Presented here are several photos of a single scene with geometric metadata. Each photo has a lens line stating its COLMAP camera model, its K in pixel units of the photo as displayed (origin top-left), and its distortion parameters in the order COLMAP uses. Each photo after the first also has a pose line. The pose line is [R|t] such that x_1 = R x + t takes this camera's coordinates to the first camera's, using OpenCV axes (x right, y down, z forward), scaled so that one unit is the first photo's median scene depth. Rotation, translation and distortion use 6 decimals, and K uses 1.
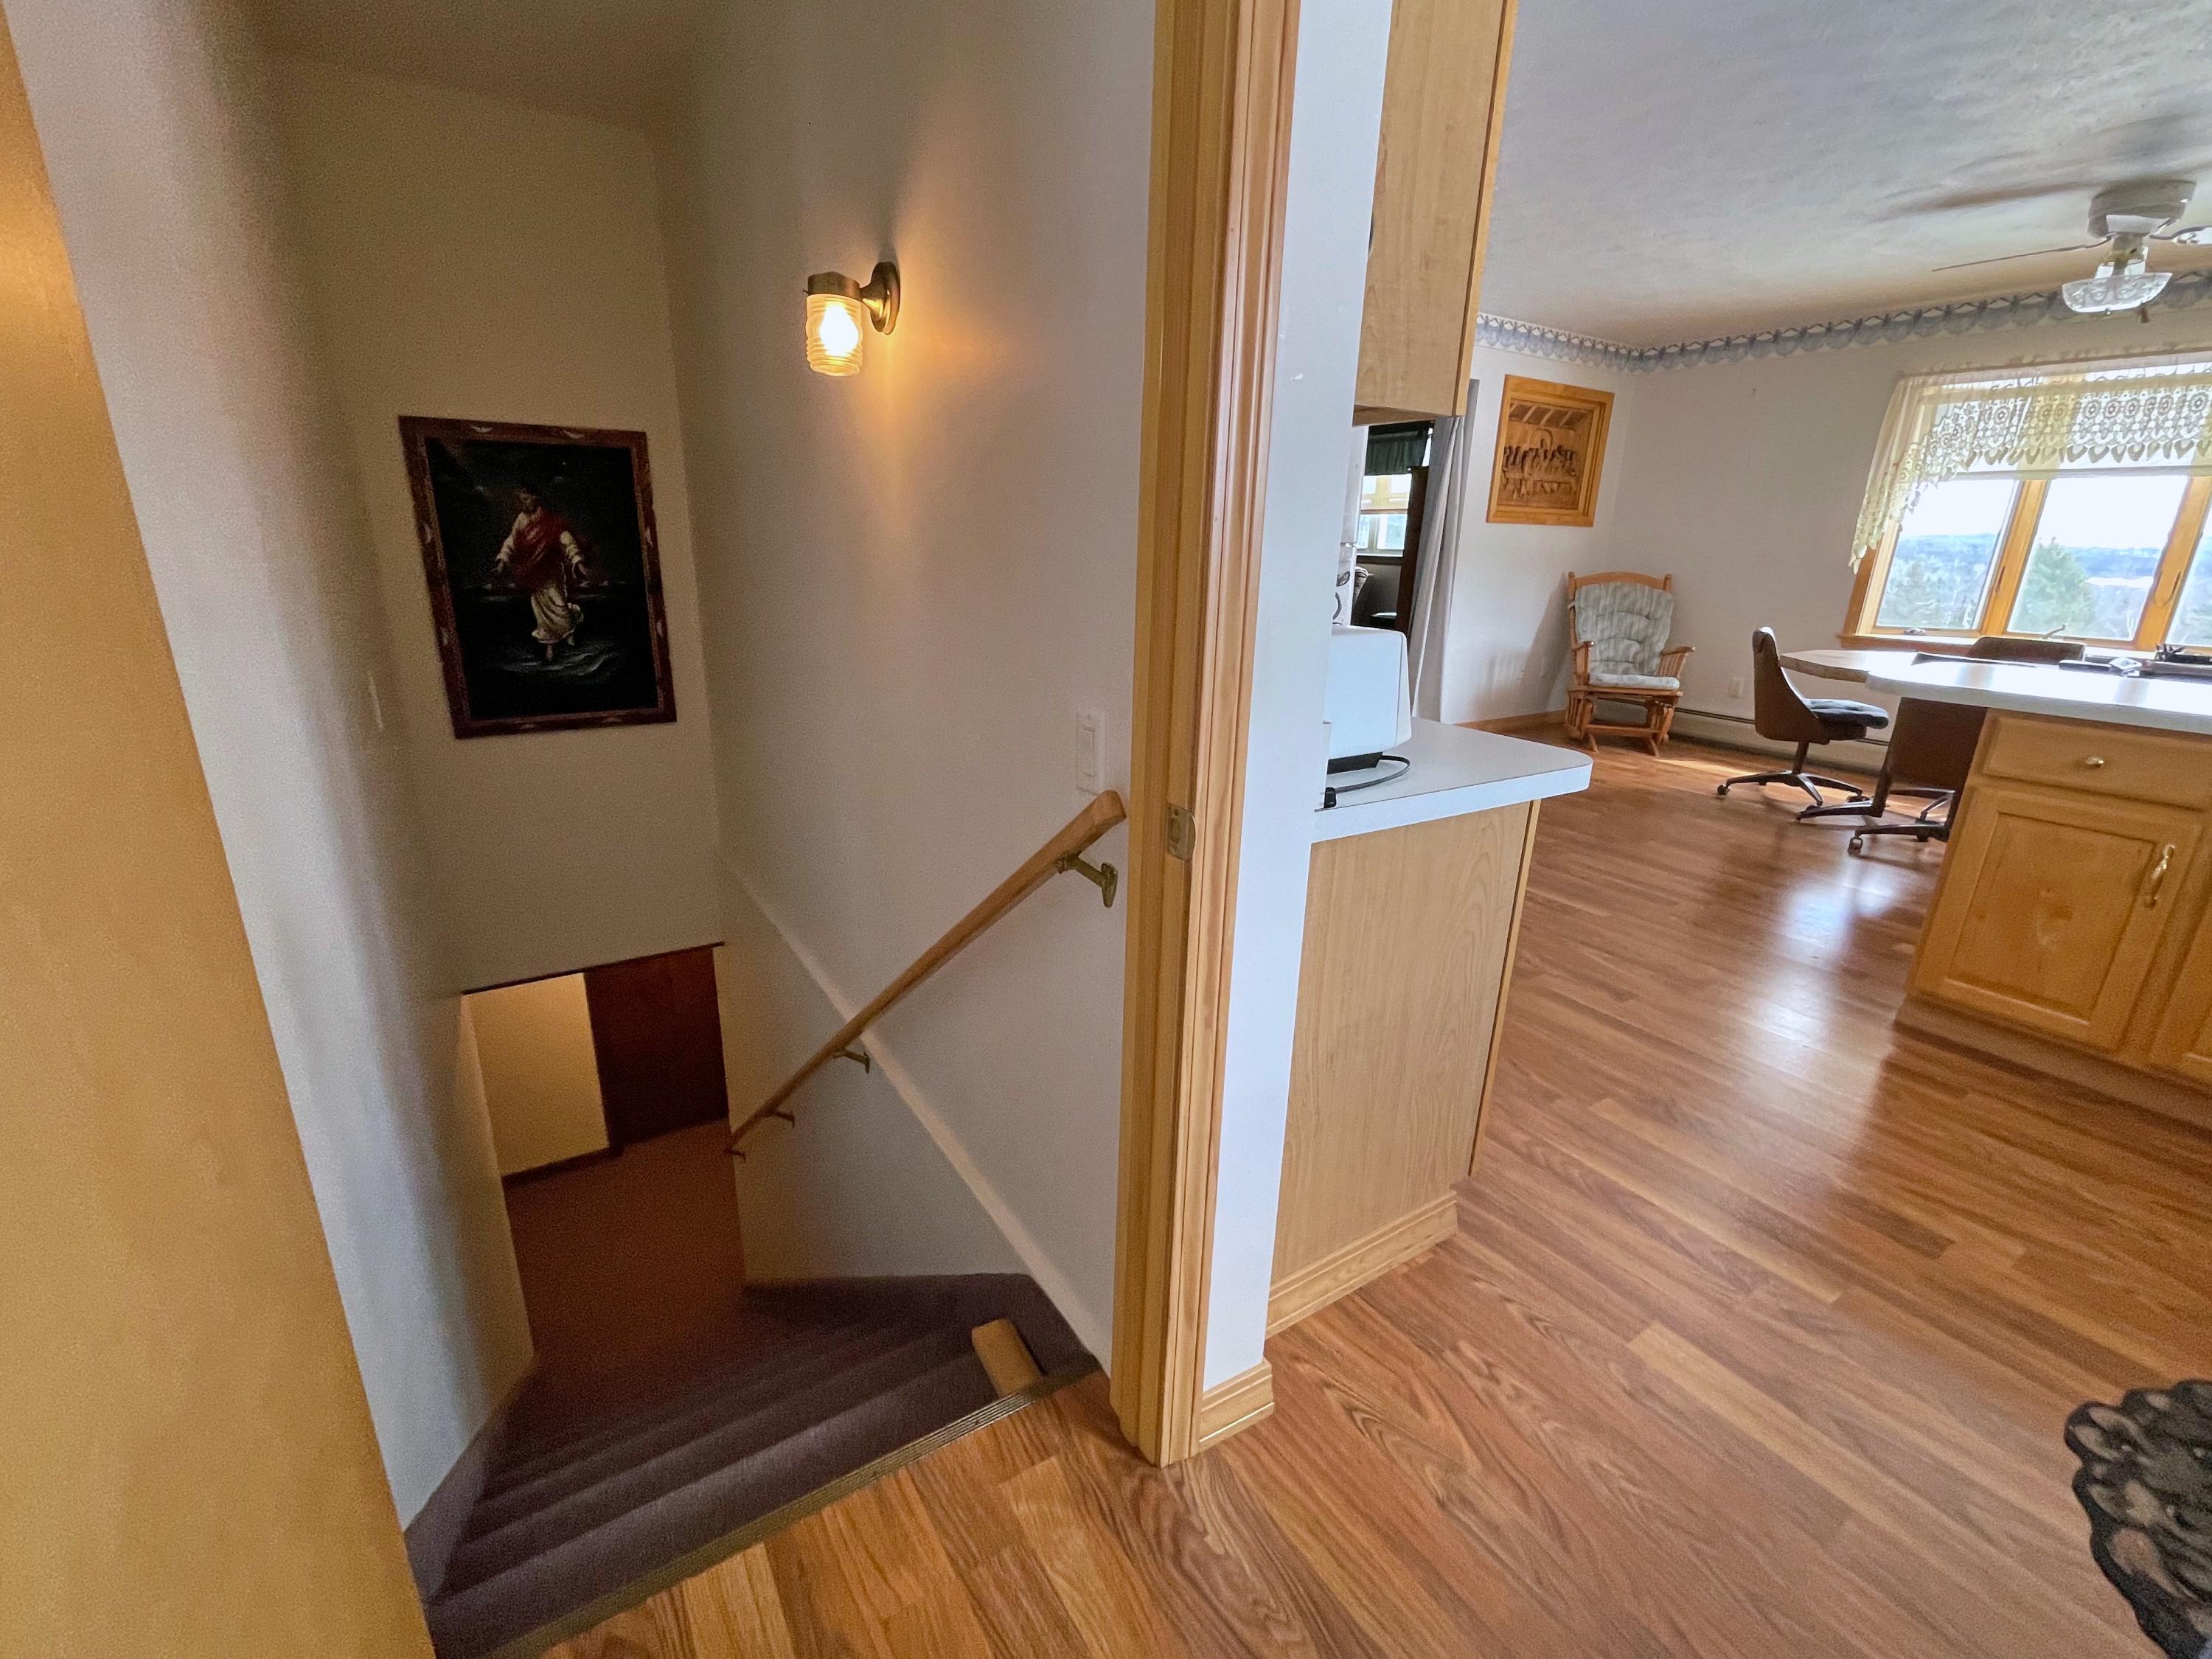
lens RADIAL K [[941.3, 0, 1104.5], [0, 941.3, 830.4], [0, 0, 1]] dist [-0.009821, 0.000711]
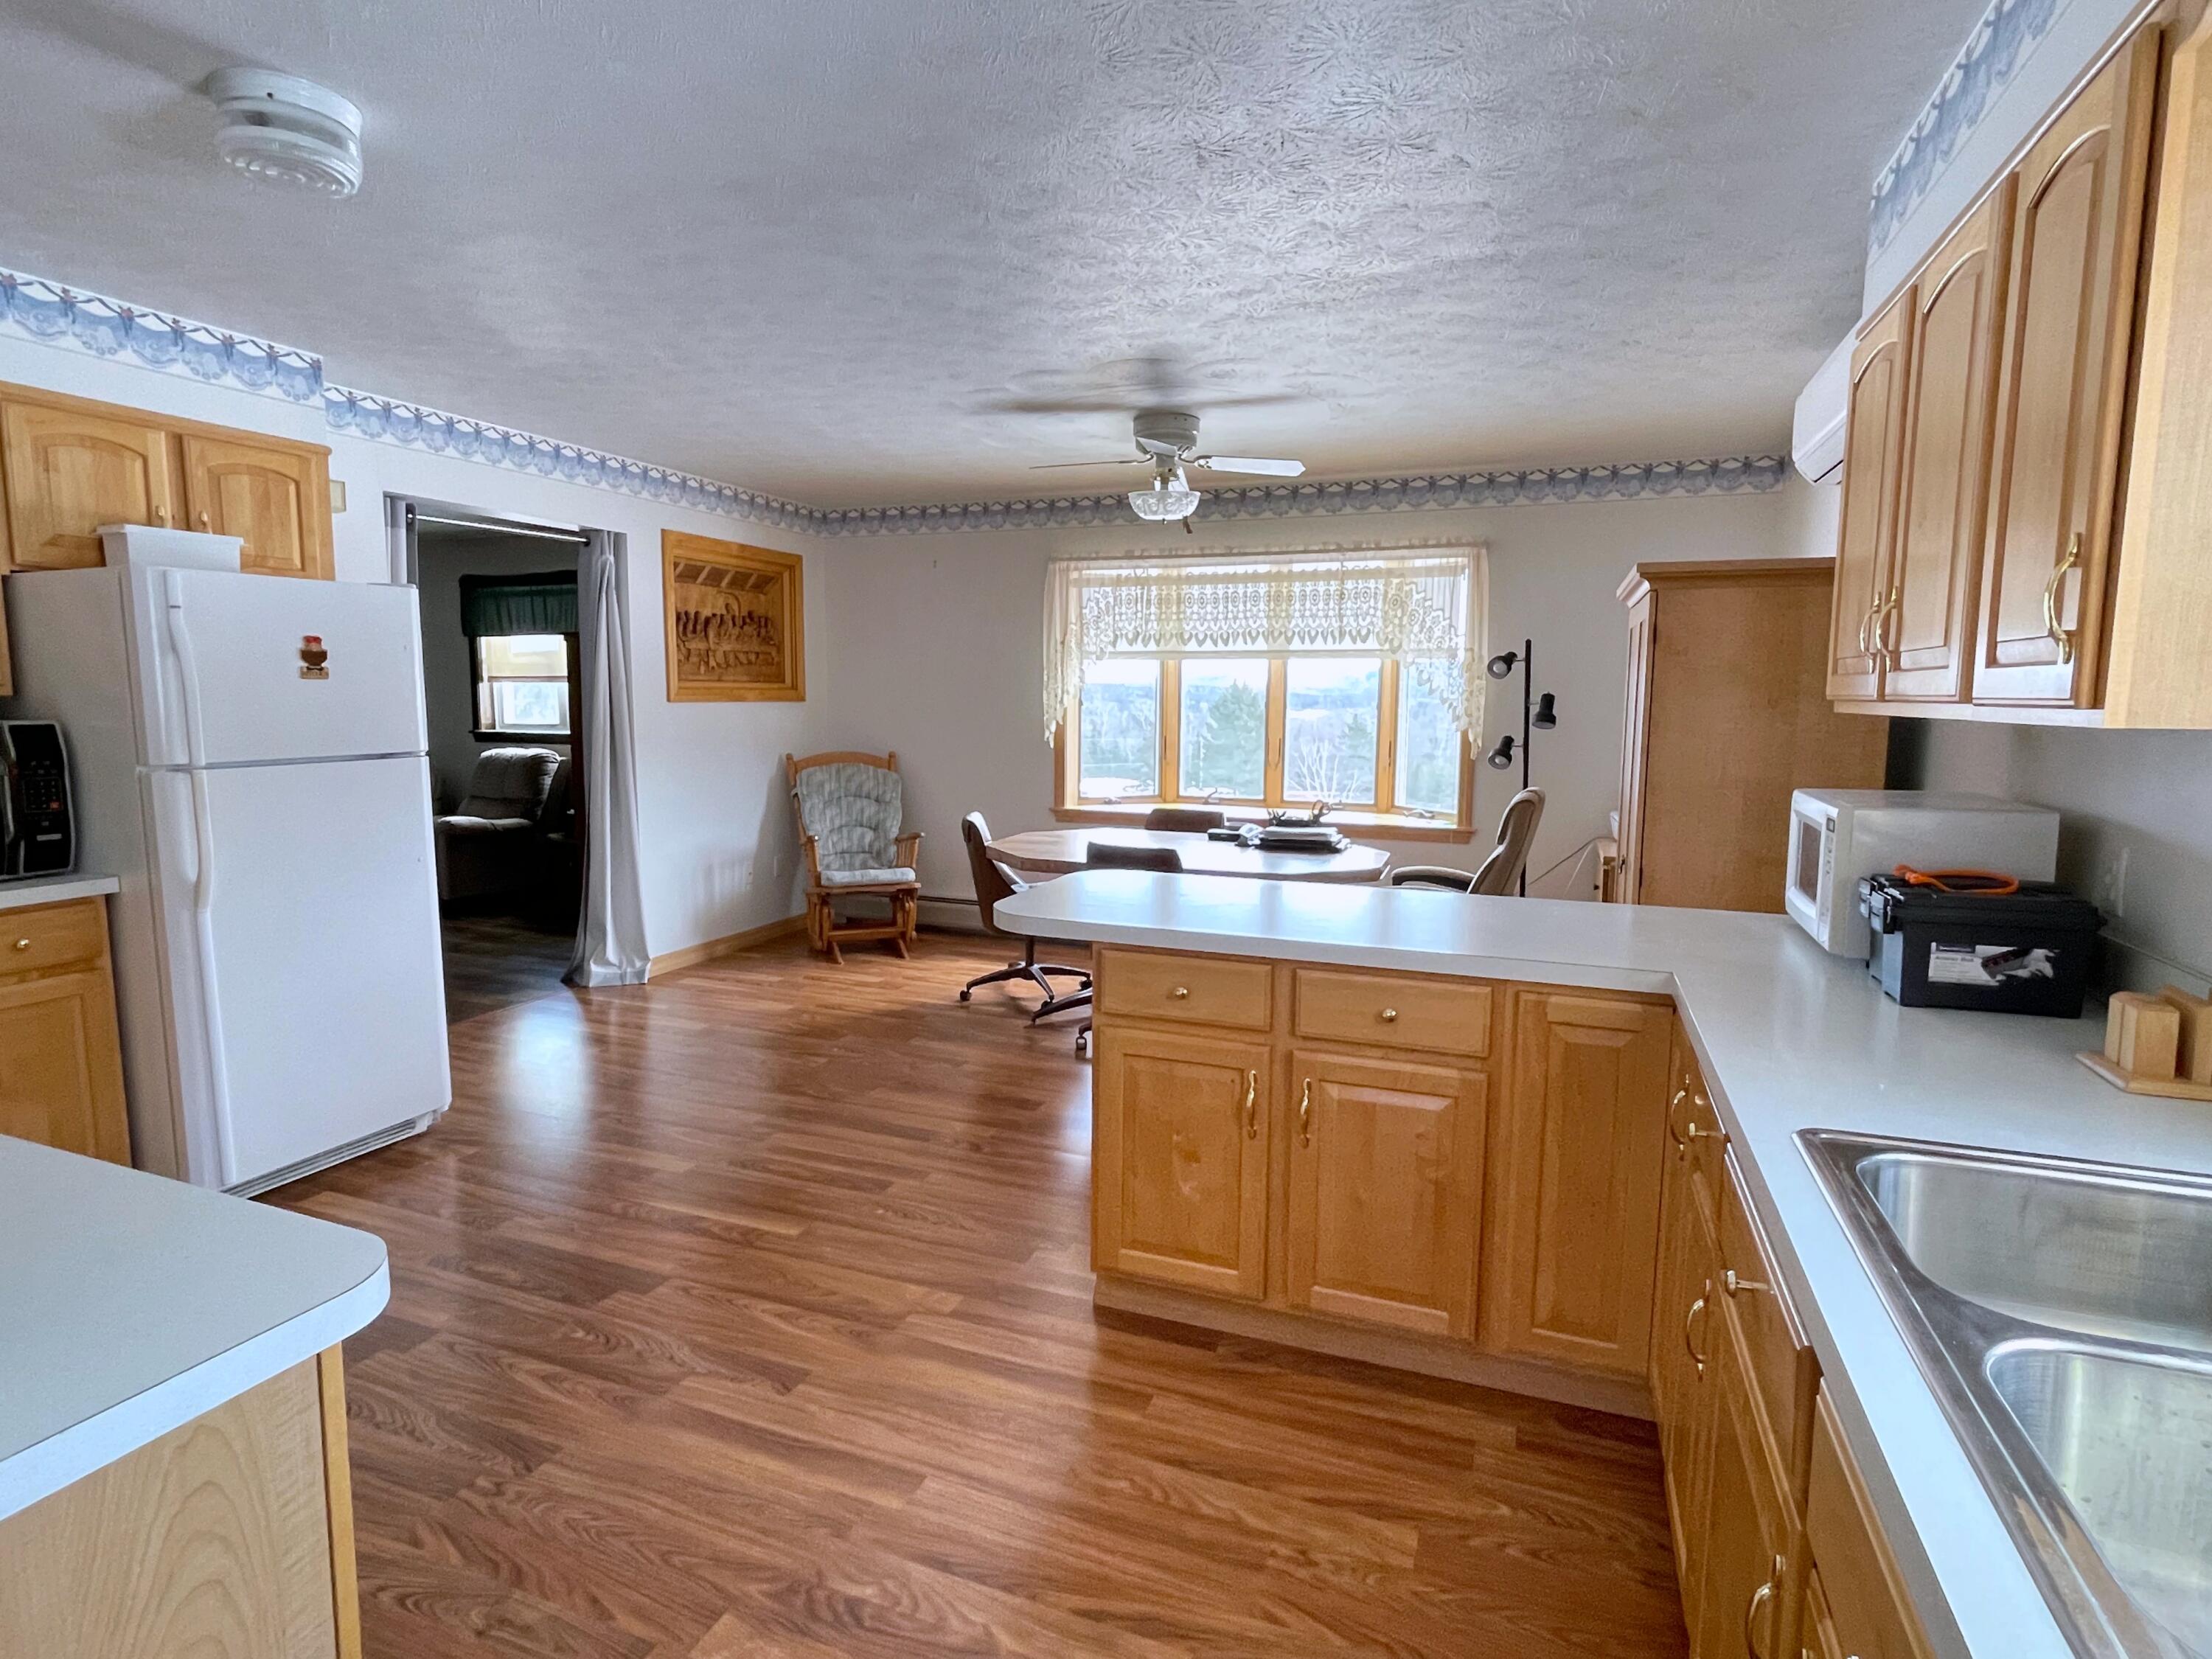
lens RADIAL K [[1123.3, 0, 1105.9], [0, 1123.3, 826.7], [0, 0, 1]] dist [0.022668, -0.000487]
pose [[0.803167, -0.087899, 0.589234, 0.134150], [0.188347, 0.975791, -0.111168, -0.047872], [-0.565197, 0.200267, 0.800278, 0.039772]]
